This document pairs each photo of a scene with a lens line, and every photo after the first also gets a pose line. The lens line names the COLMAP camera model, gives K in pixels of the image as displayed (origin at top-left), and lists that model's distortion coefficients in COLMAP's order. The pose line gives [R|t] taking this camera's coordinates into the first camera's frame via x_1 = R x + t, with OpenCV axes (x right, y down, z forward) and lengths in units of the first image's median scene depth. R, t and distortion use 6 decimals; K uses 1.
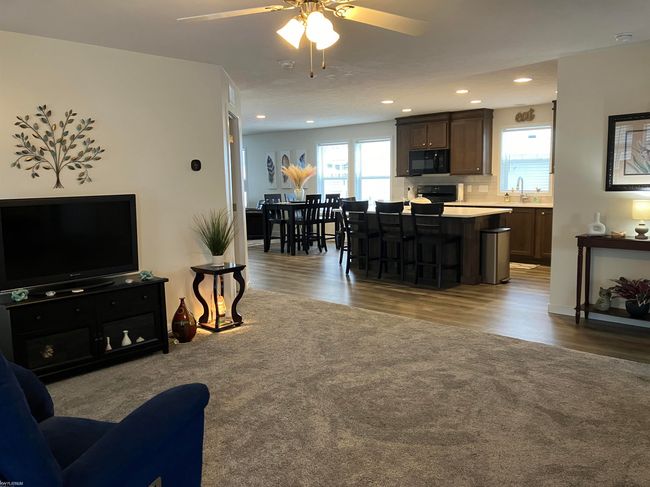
lens RADIAL K [[533.3, 0, 324.0], [0, 533.3, 246.0], [0, 0, 1]] dist [0.038295, -0.047463]
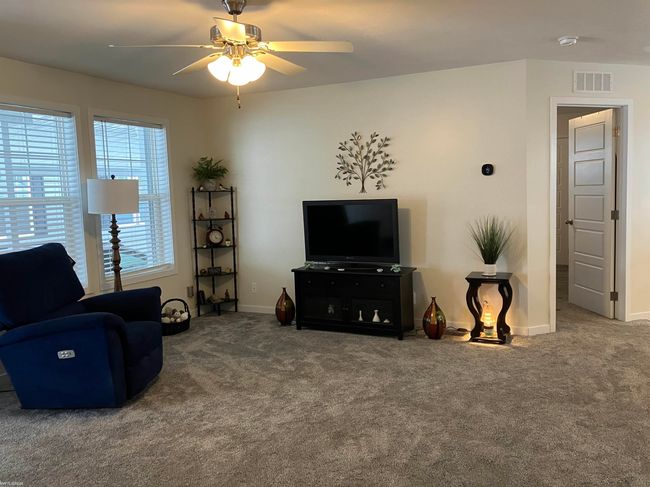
lens RADIAL K [[533.3, 0, 328.2], [0, 533.3, 240.8], [0, 0, 1]] dist [0.038295, -0.047463]
pose [[0.292113, 0.108390, -0.950222, 0.744358], [-0.091410, 0.992173, 0.085074, -0.093877], [0.952005, 0.062009, 0.299735, 0.524251]]
